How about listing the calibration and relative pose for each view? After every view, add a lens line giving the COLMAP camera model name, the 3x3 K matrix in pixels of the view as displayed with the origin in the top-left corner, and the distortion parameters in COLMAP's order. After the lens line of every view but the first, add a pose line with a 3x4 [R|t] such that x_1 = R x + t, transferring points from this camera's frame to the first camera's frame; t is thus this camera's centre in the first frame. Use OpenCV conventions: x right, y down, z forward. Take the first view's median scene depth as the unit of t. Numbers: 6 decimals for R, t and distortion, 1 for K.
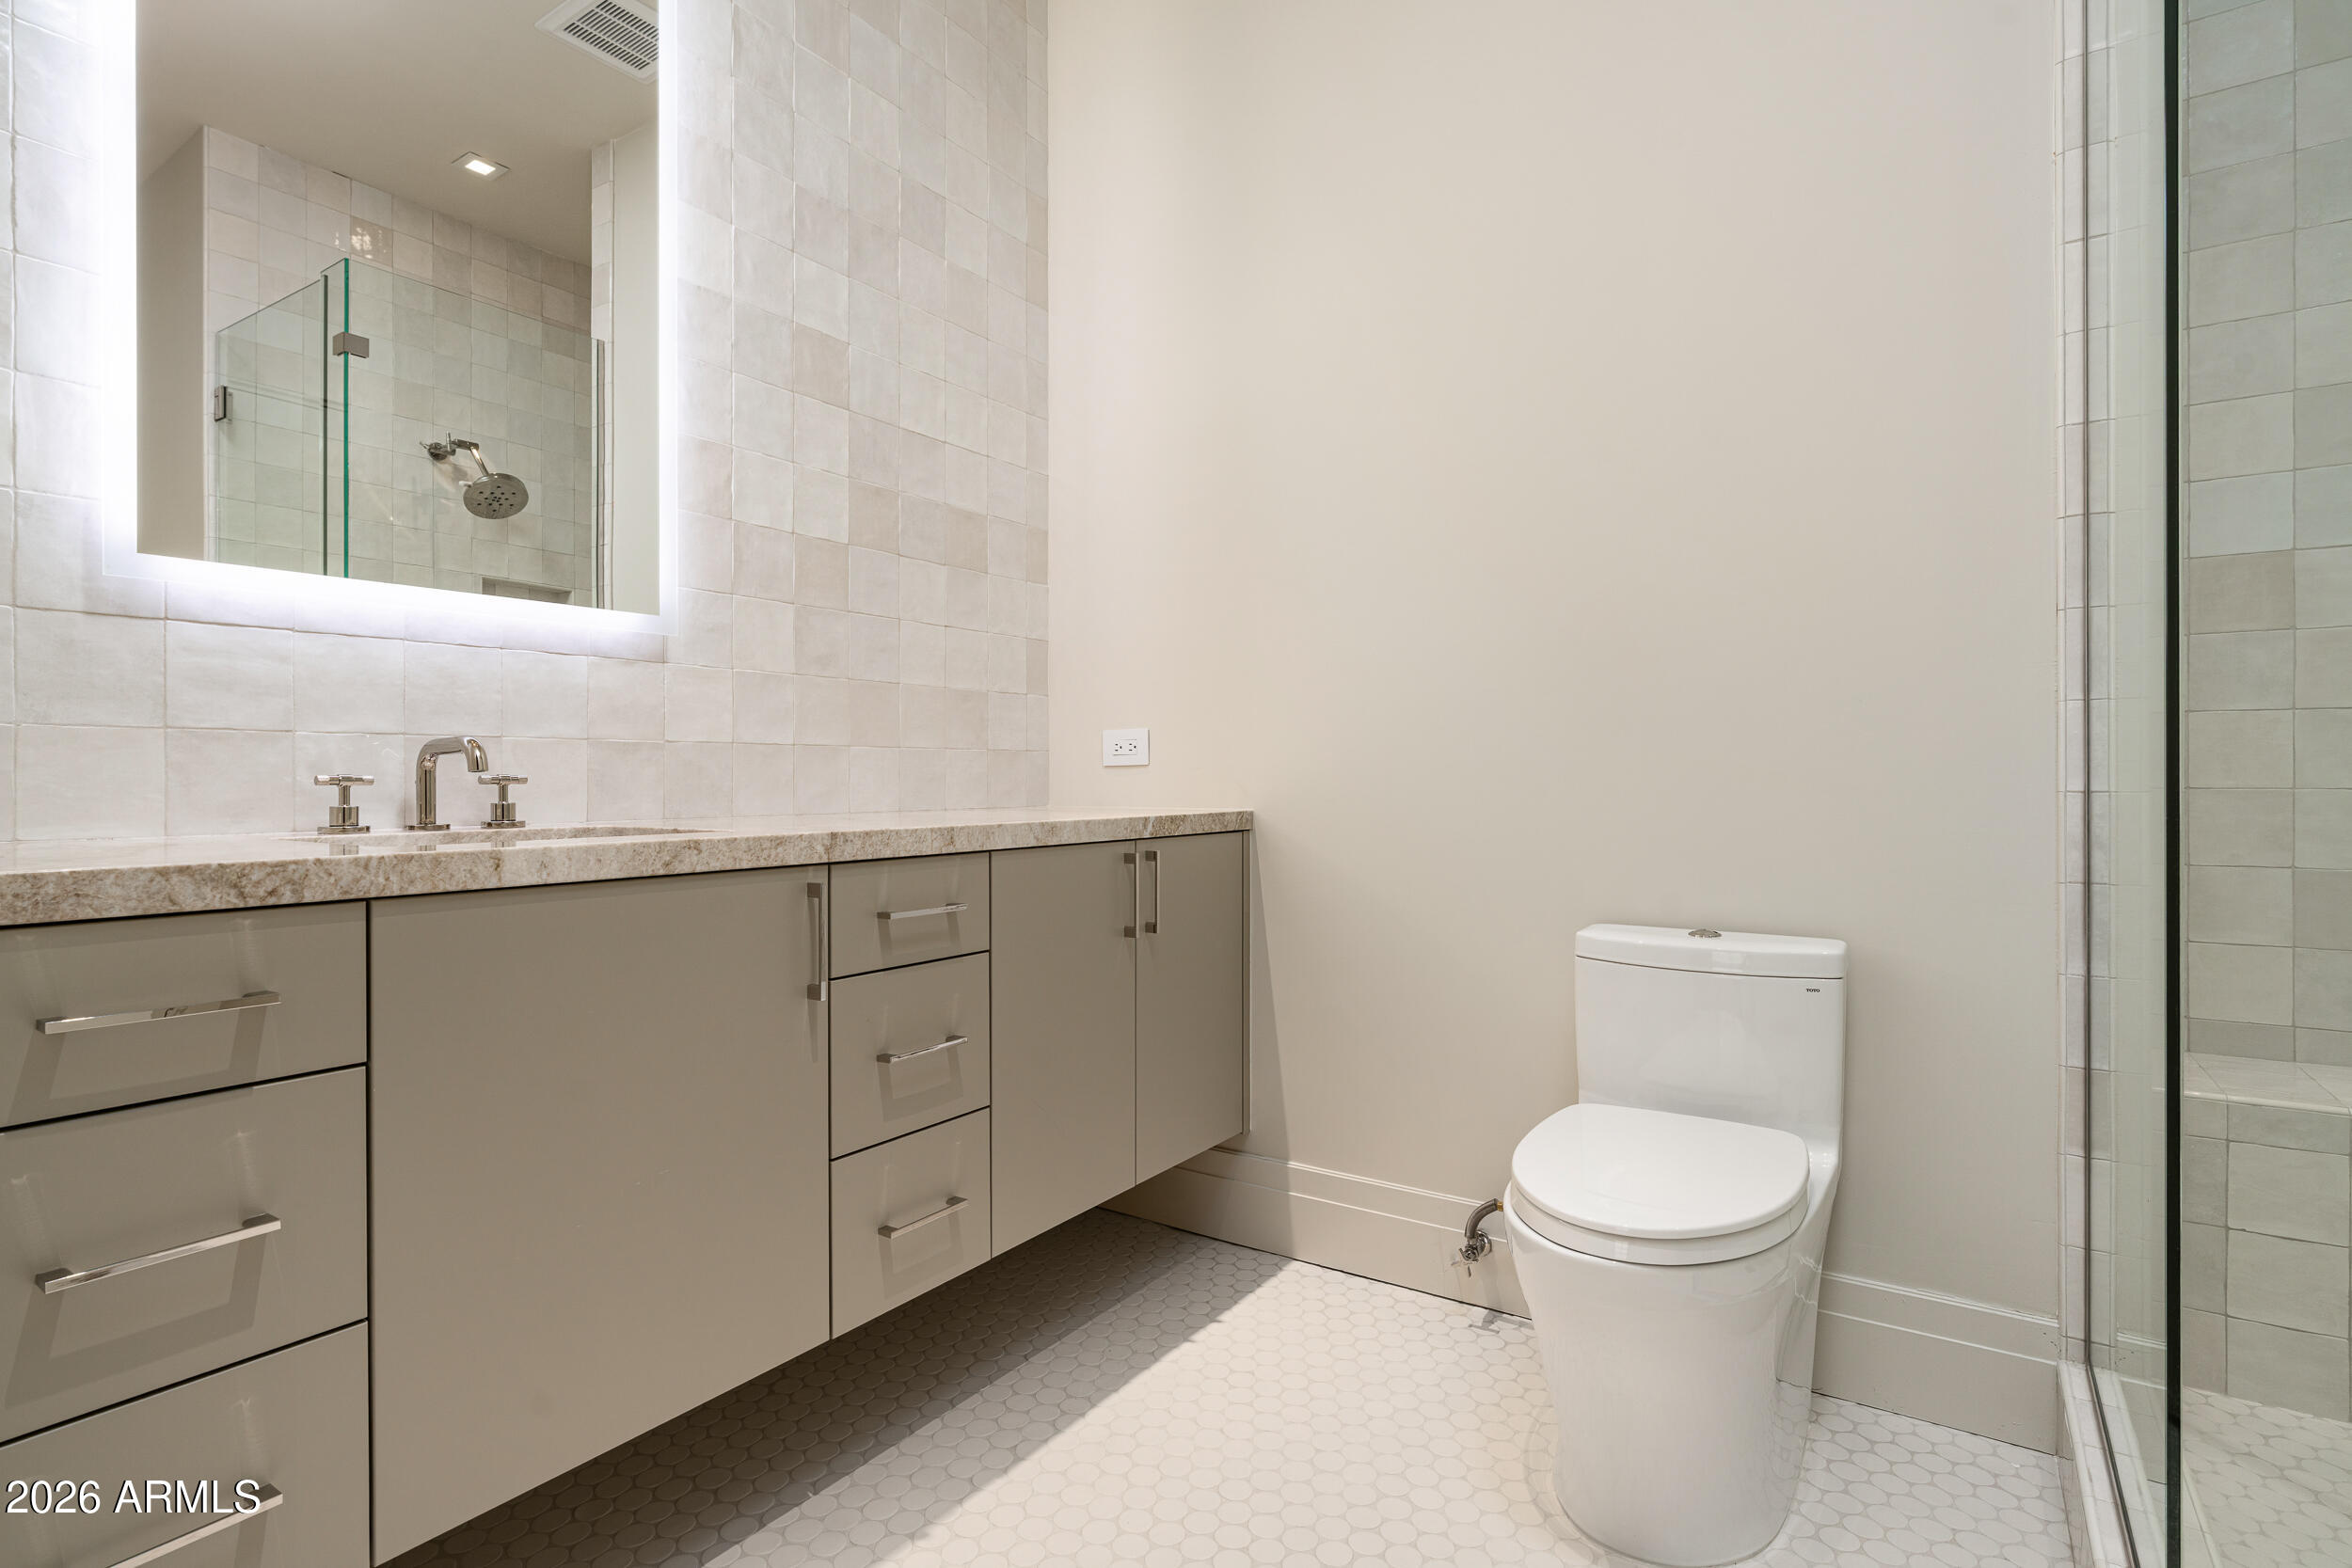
lens RADIAL K [[1158.5, 0, 1172.1], [0, 1158.5, 775.7], [0, 0, 1]] dist [-0.003122, -0.000203]
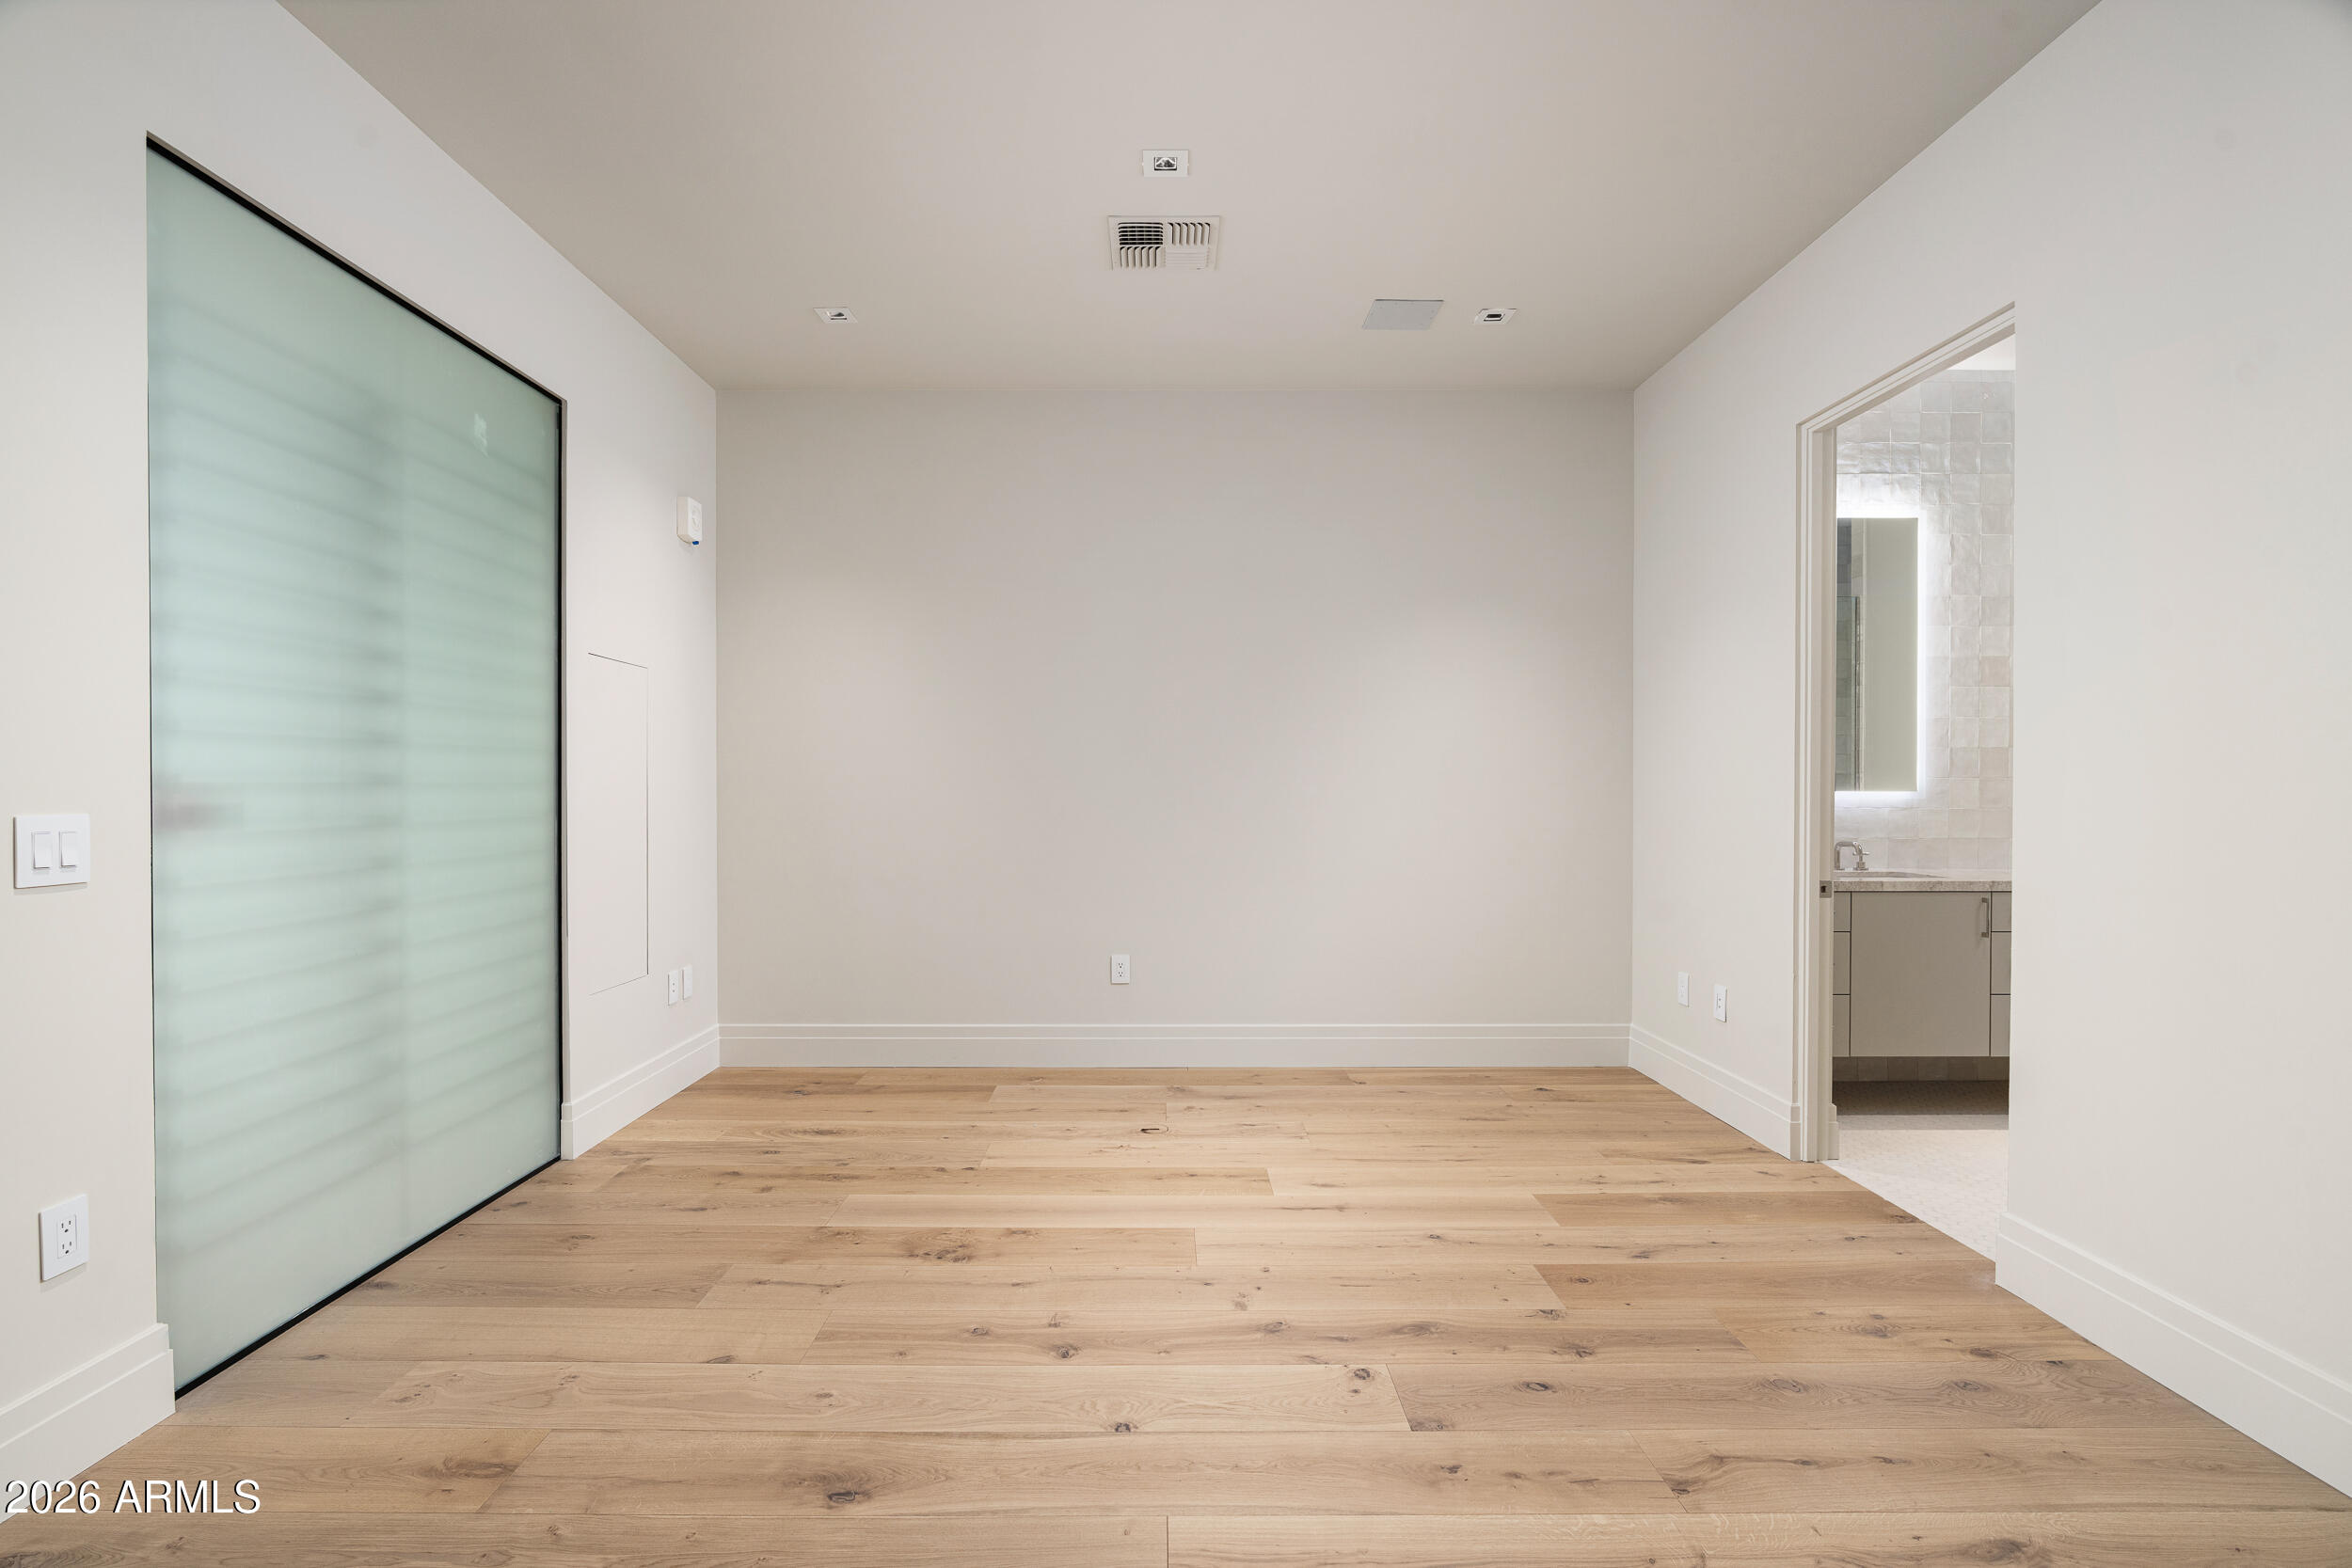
lens RADIAL K [[1070.5, 0, 1167.3], [0, 1070.5, 791.5], [0, 0, 1]] dist [0.000678, 0.000073]
pose [[0.564593, 0.005455, -0.825352, 0.576451], [-0.003749, 0.999985, 0.004044, -0.136648], [0.825361, 0.000811, 0.564605, -1.703345]]
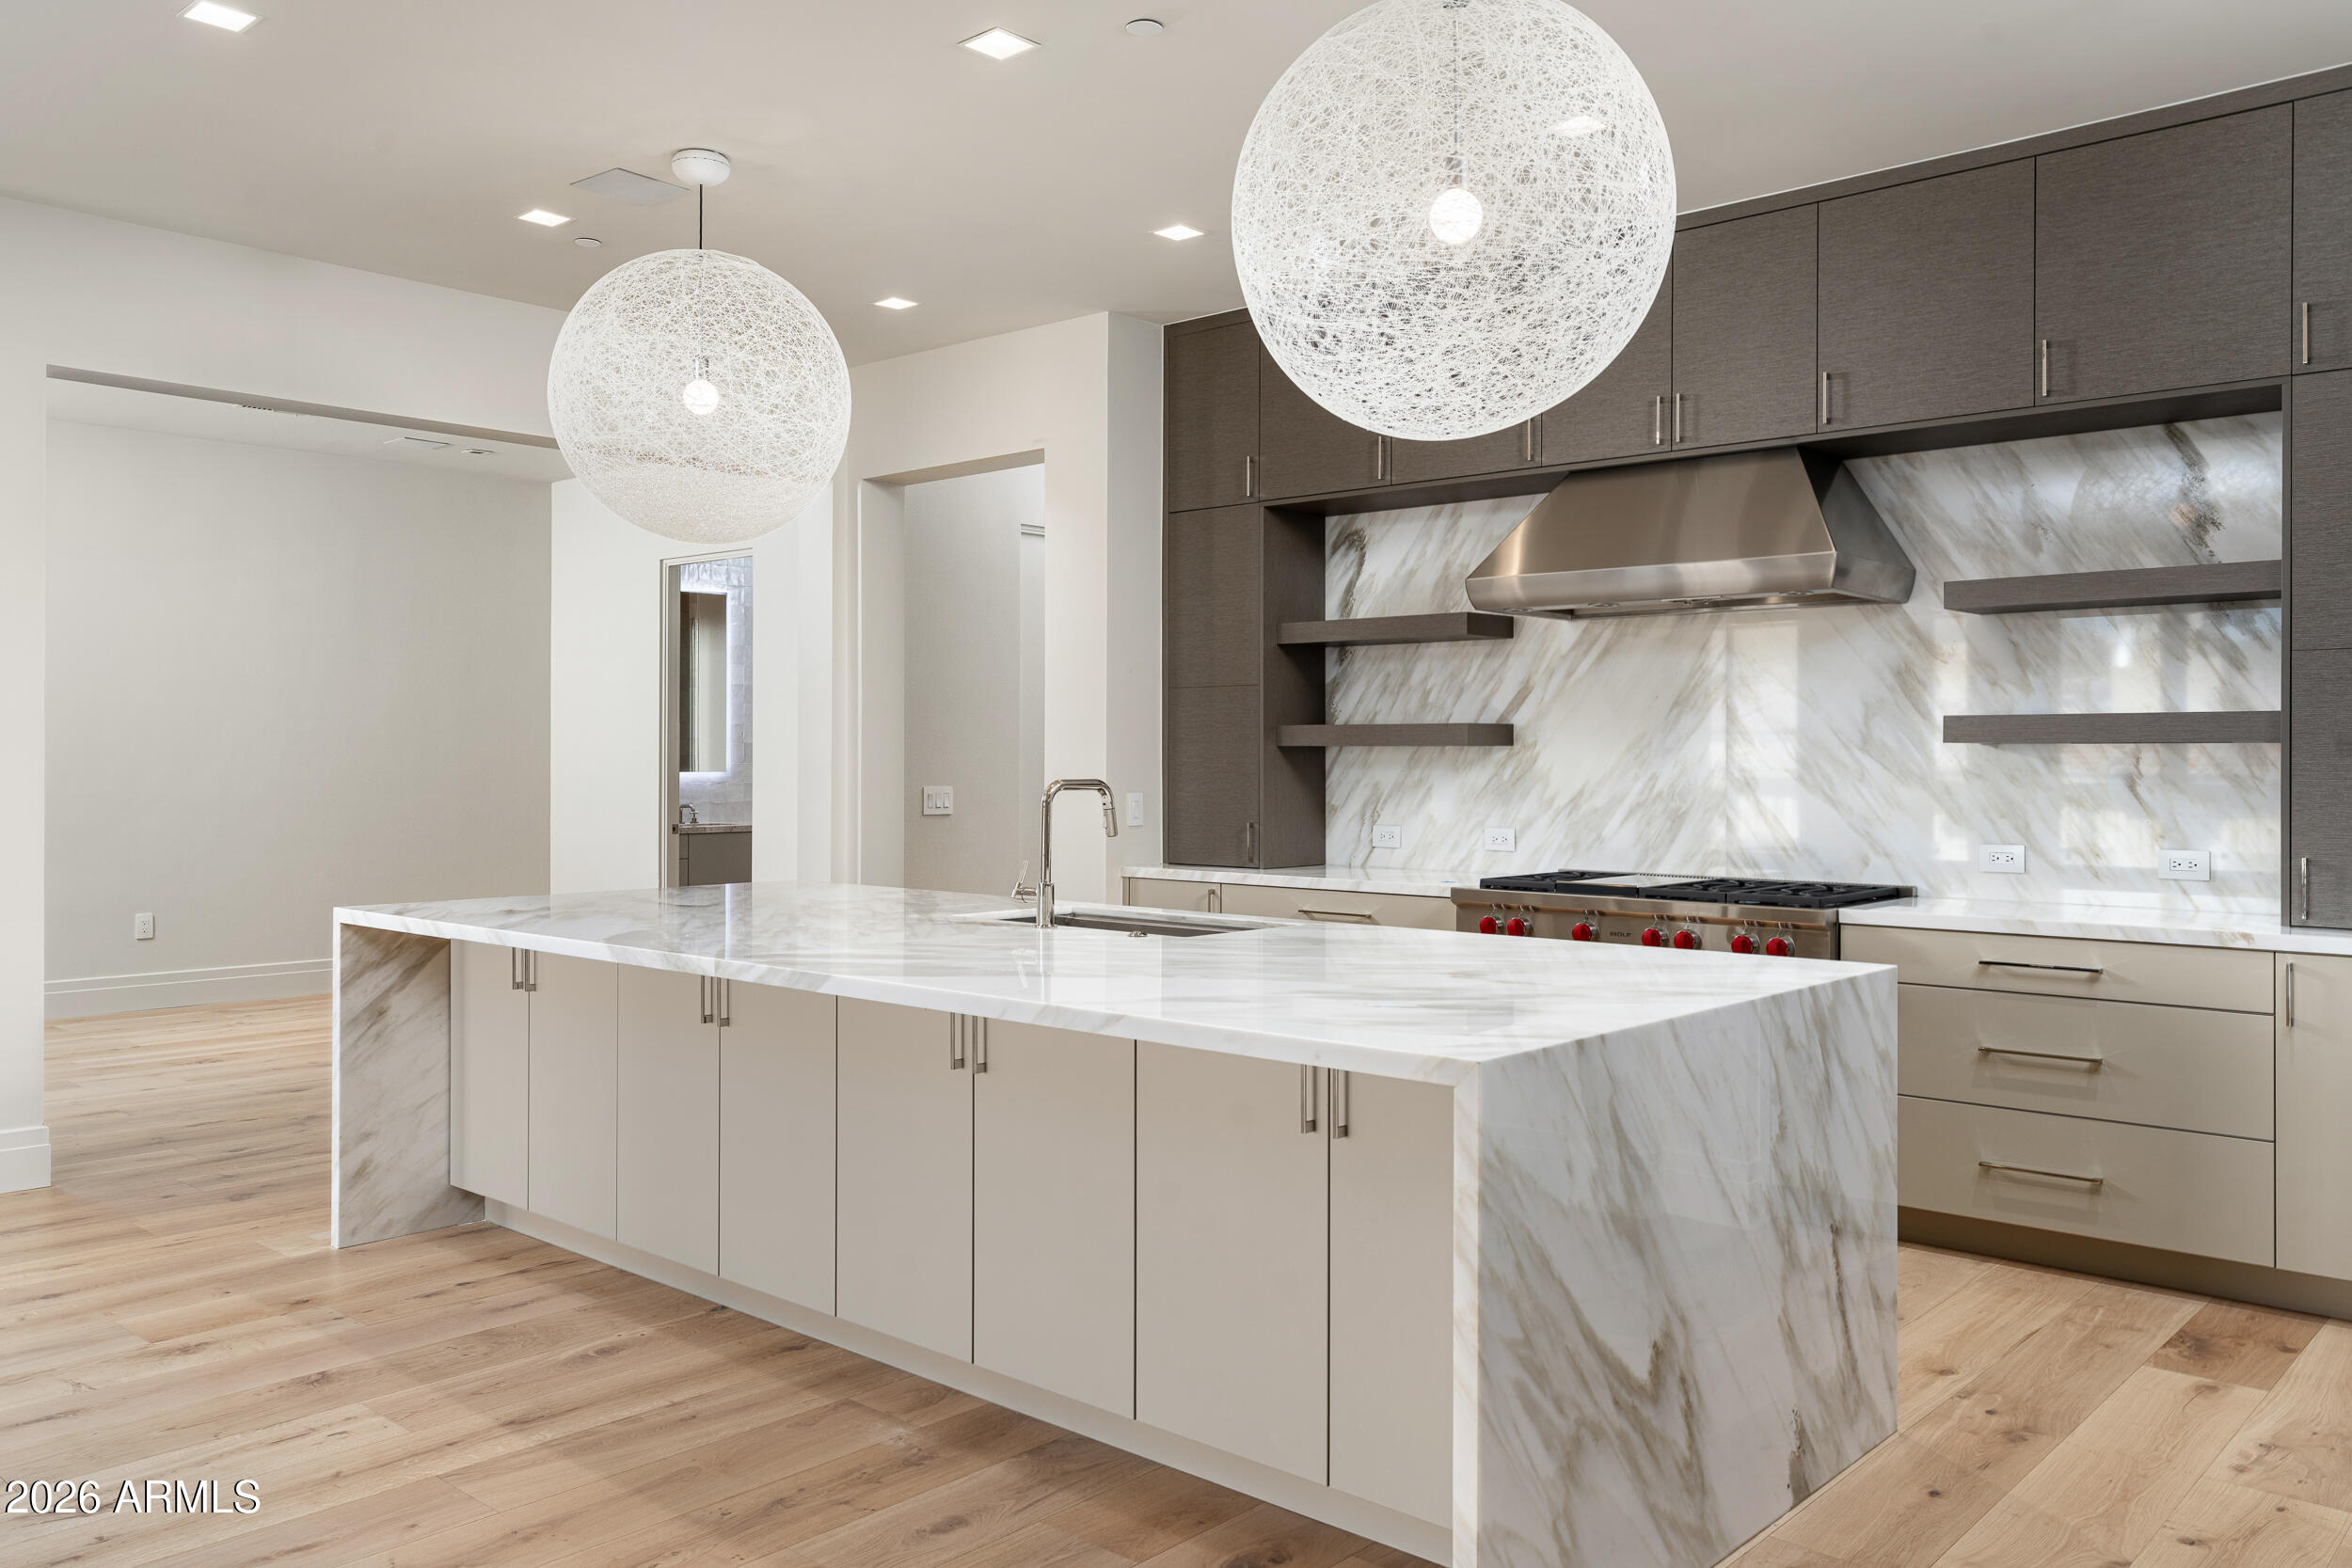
lens RADIAL K [[1799.7, 0, 1180.4], [0, 1799.7, 728.7], [0, 0, 1]] dist [0.005778, 0.003292]
pose [[0.989780, -0.001261, -0.142595, 1.992095], [-0.001642, 0.999794, -0.020246, -0.157711], [0.142591, 0.020273, 0.989574, -4.918484]]
